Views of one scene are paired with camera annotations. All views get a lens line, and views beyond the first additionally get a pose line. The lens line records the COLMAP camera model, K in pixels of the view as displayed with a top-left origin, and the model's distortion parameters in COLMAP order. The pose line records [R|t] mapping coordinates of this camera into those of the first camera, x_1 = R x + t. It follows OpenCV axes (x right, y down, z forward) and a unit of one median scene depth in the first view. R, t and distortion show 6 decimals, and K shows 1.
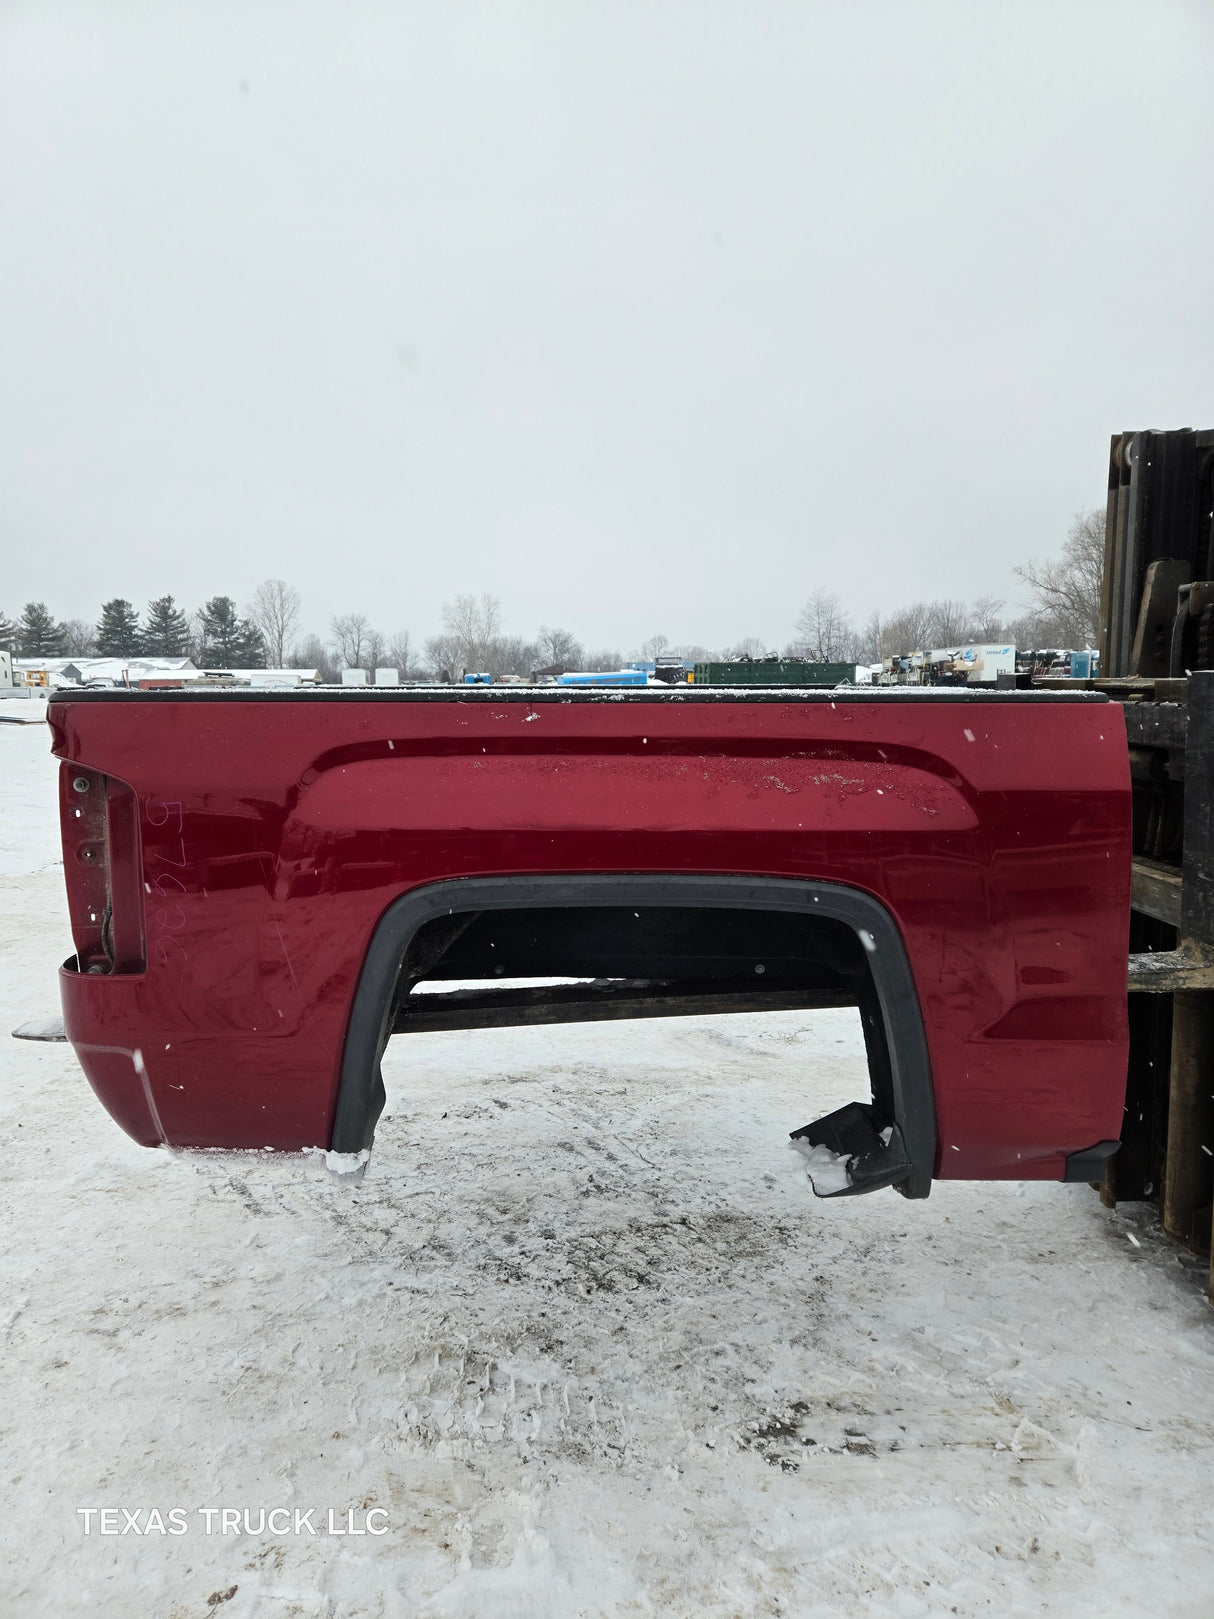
lens RADIAL K [[1084.2, 0, 584.3], [0, 1084.2, 807.0], [0, 0, 1]] dist [0.100850, -0.094080]
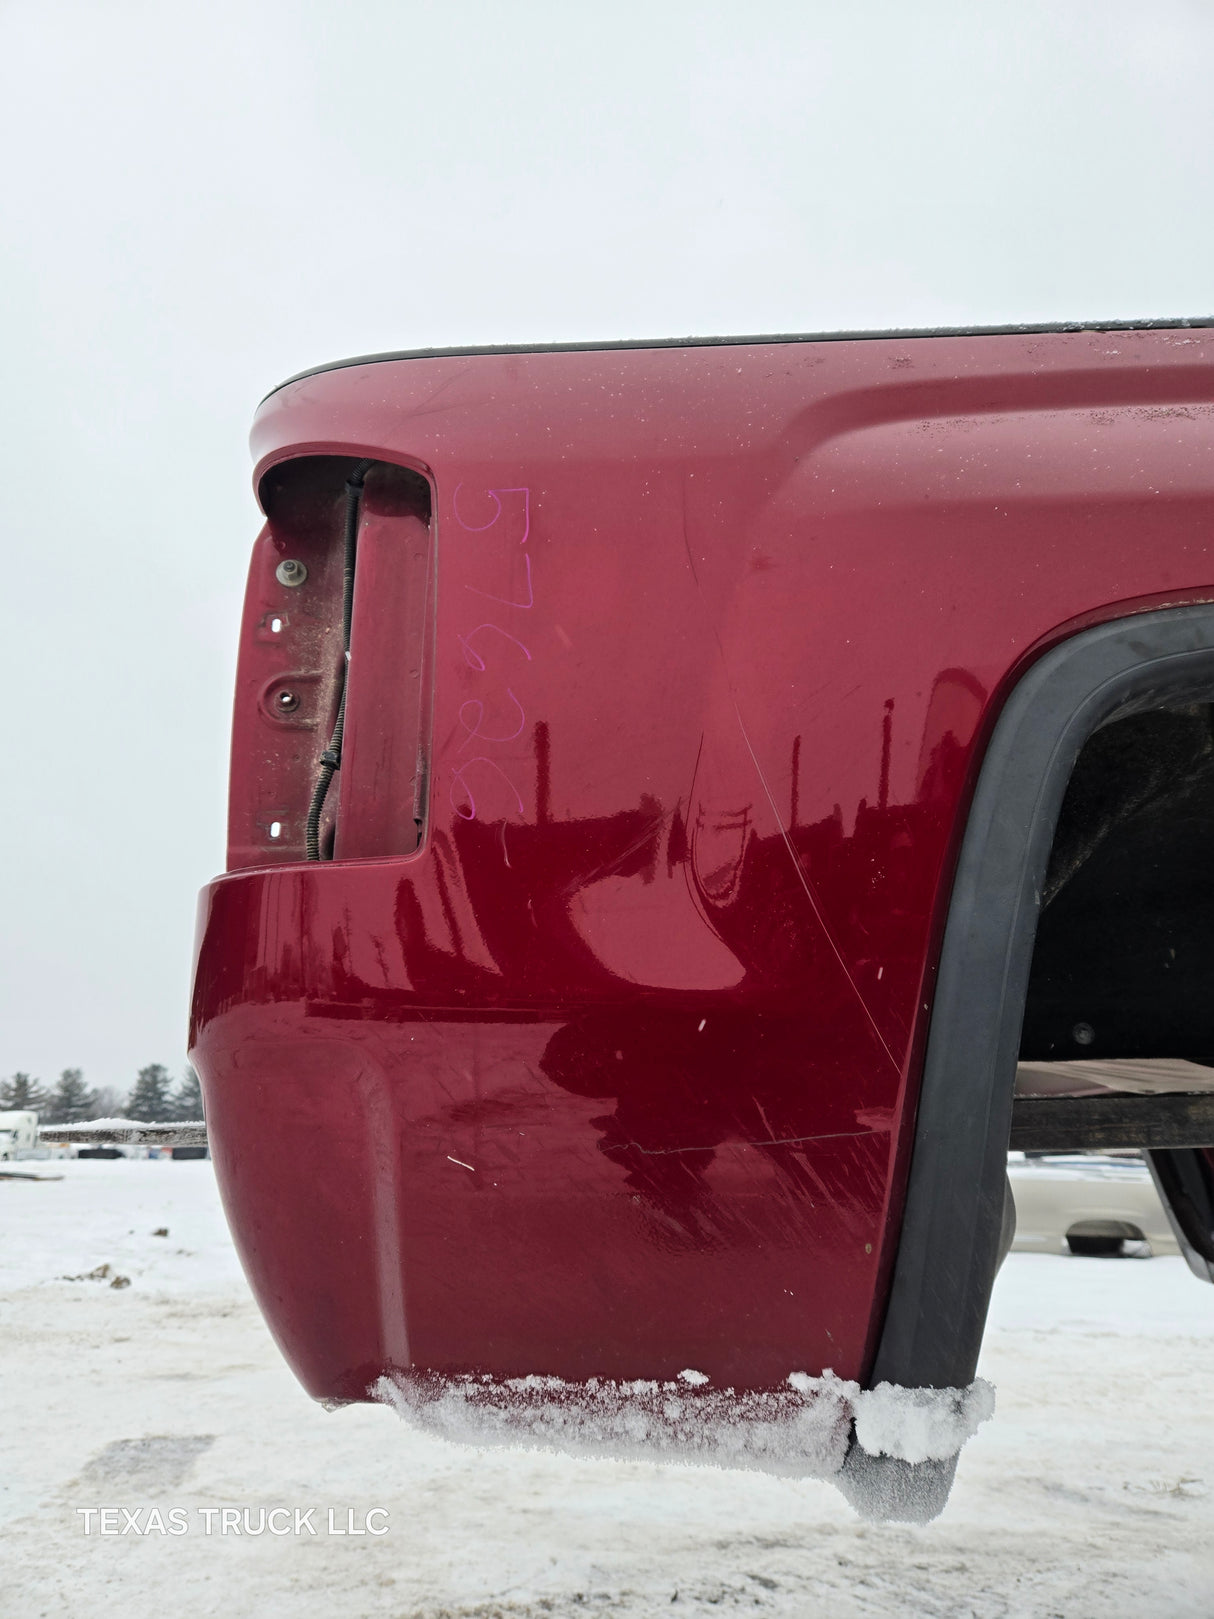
lens RADIAL K [[1091.5, 0, 581.4], [0, 1091.5, 804.2], [0, 0, 1]] dist [0.079915, -0.079863]
pose [[0.999409, -0.000814, -0.034367, -0.186175], [-0.013447, 0.910801, -0.412627, 0.173958], [0.031637, 0.412845, 0.910252, 0.357651]]
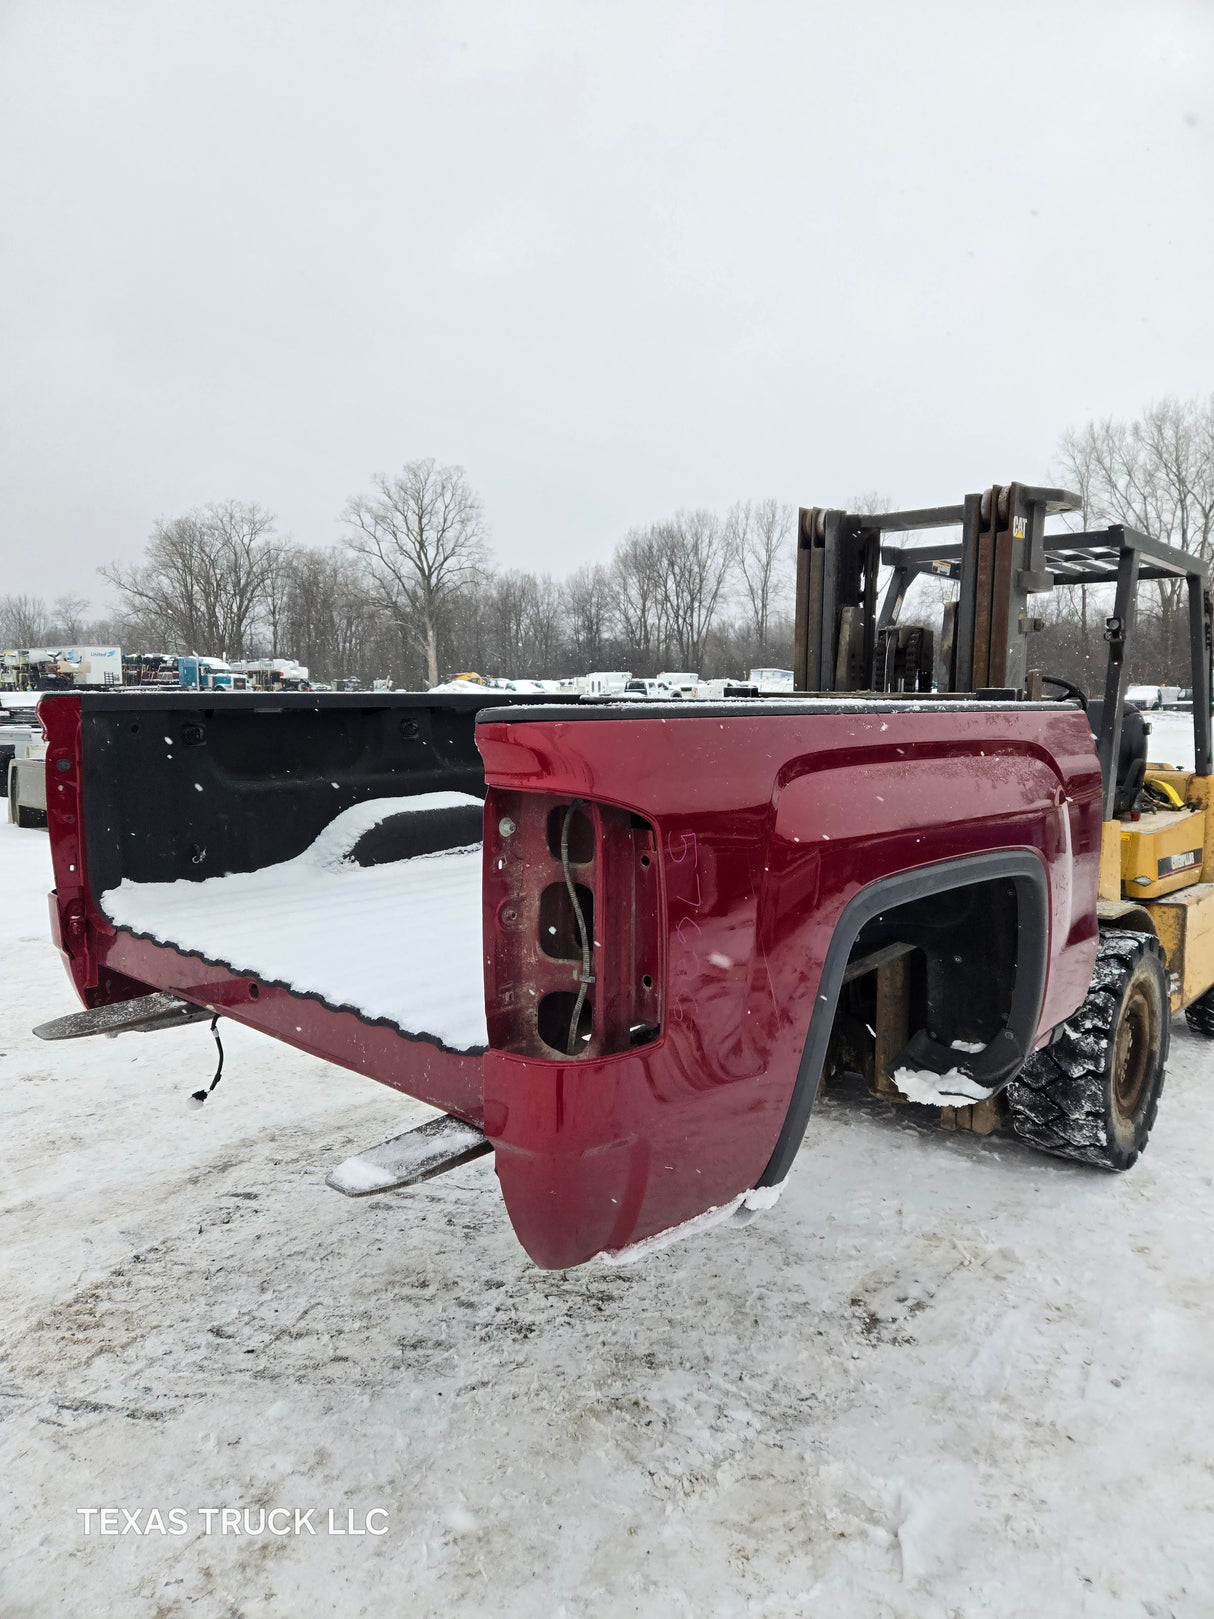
lens RADIAL K [[1091.8, 0, 615.1], [0, 1091.8, 809.9], [0, 0, 1]] dist [0.088553, -0.082015]
pose [[0.679324, -0.074215, 0.730076, -0.586092], [0.075421, 0.996666, 0.031137, -0.030176], [-0.729952, 0.033911, 0.682656, 0.258697]]
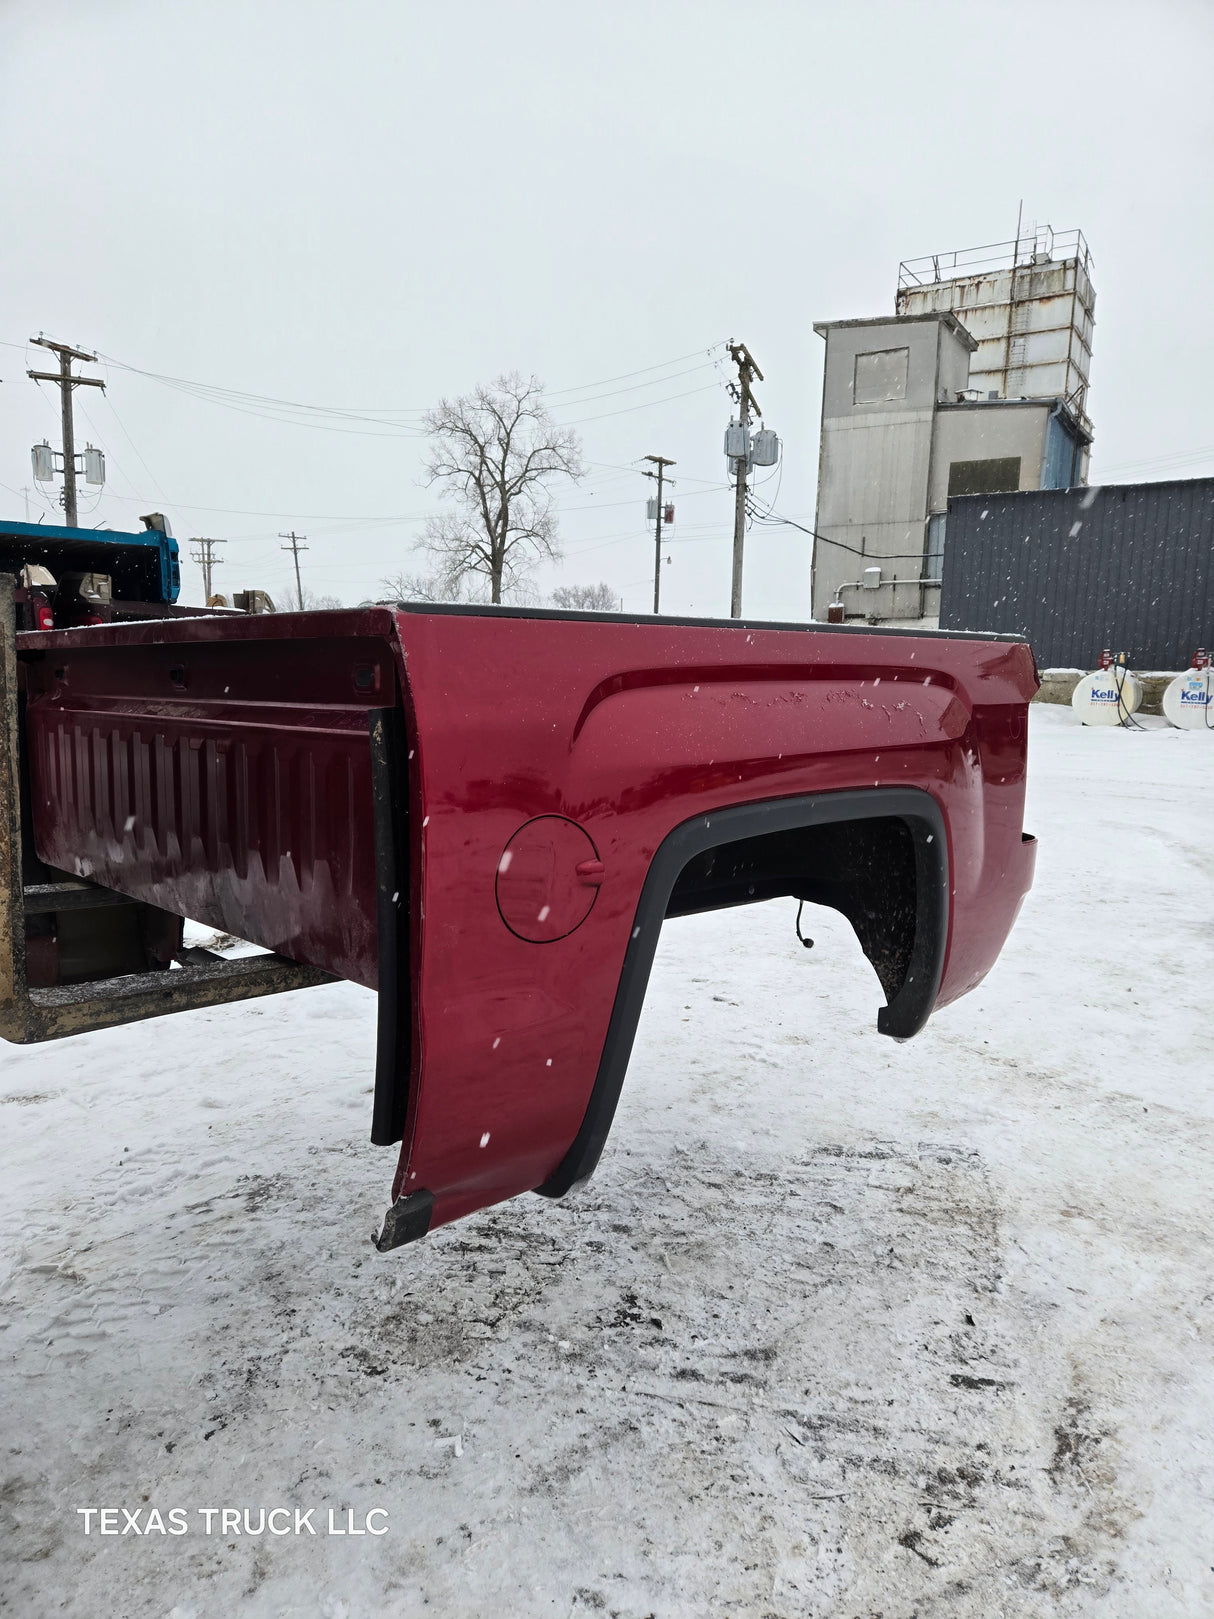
lens RADIAL K [[1064.0, 0, 600.8], [0, 1064.0, 807.5], [0, 0, 1]] dist [0.084653, -0.072103]
pose [[-0.727998, 0.084258, -0.680381, 0.508711], [-0.082860, 0.974330, 0.209319, -0.139363], [0.680553, 0.208761, -0.702329, 1.471769]]
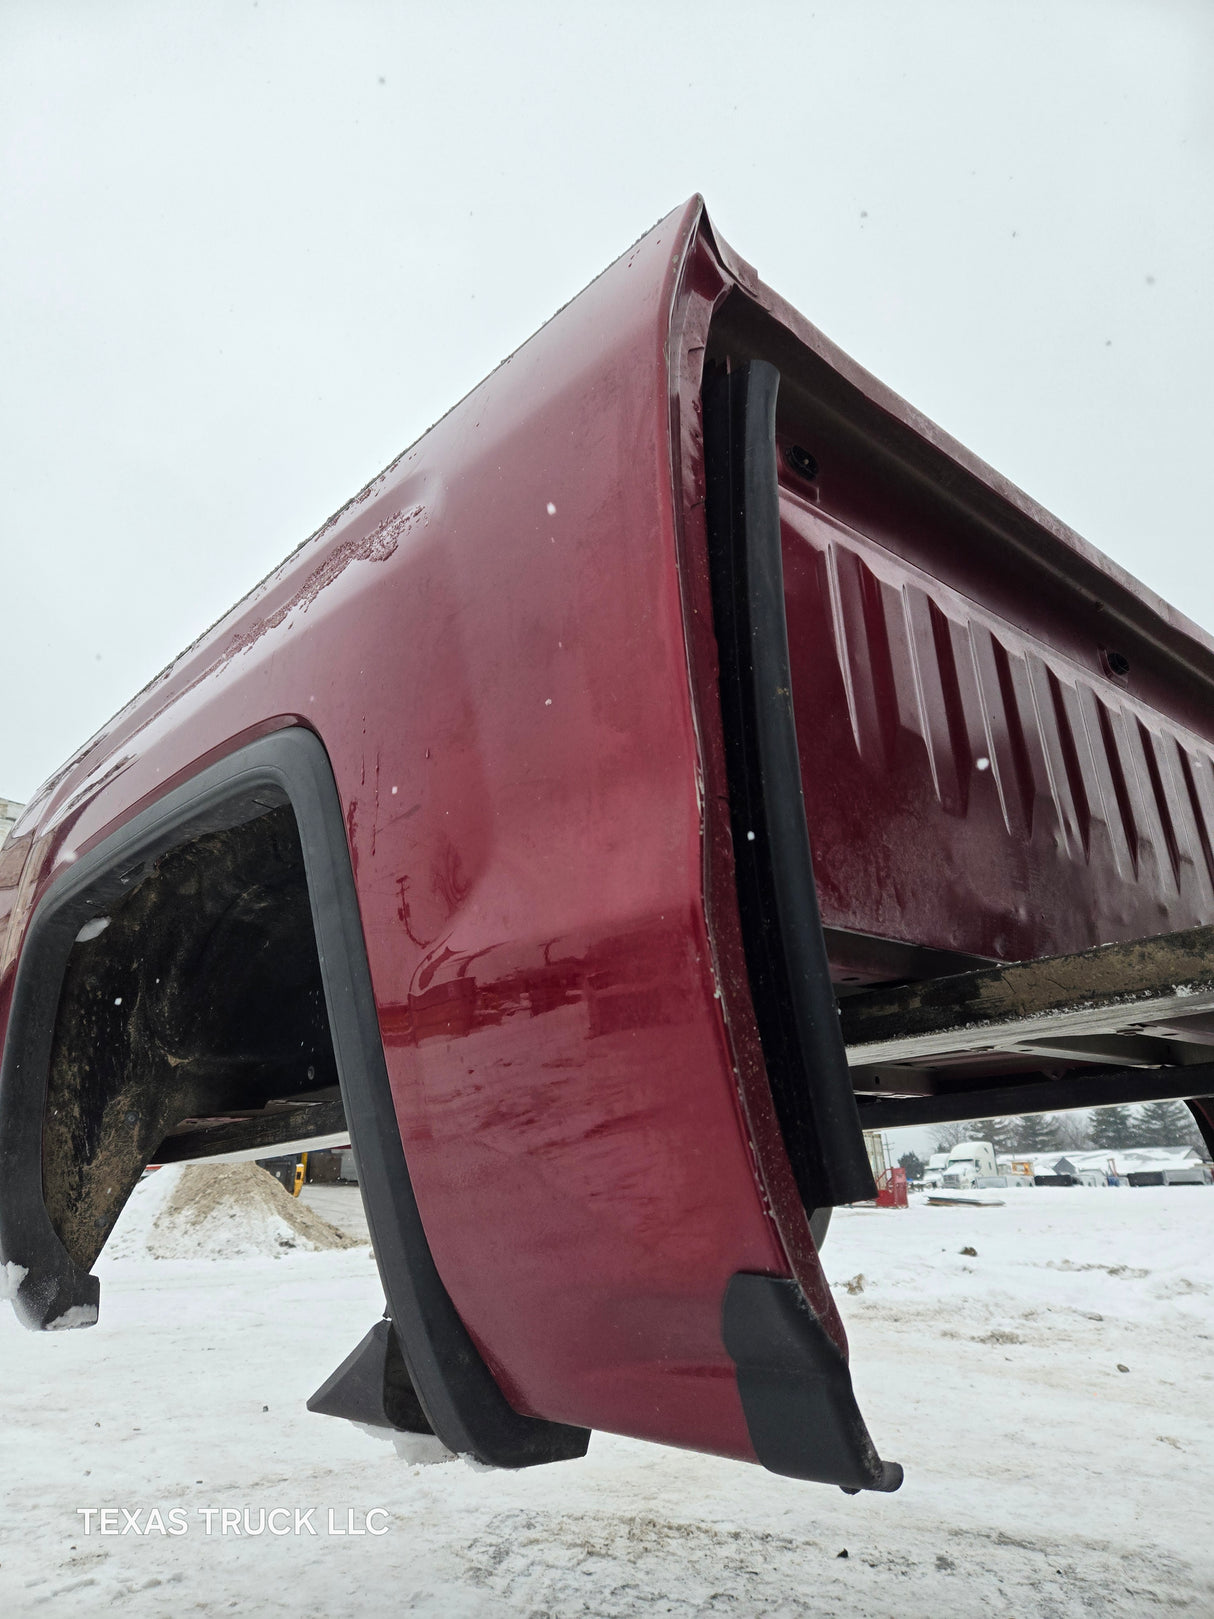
lens RADIAL K [[1077.0, 0, 582.2], [0, 1077.0, 812.3], [0, 0, 1]] dist [0.086452, -0.077653]
pose [[0.663620, -0.259707, -0.701542, 0.429359], [-0.063811, 0.914732, -0.398991, 0.181452], [0.745343, 0.309545, 0.590462, 0.443628]]
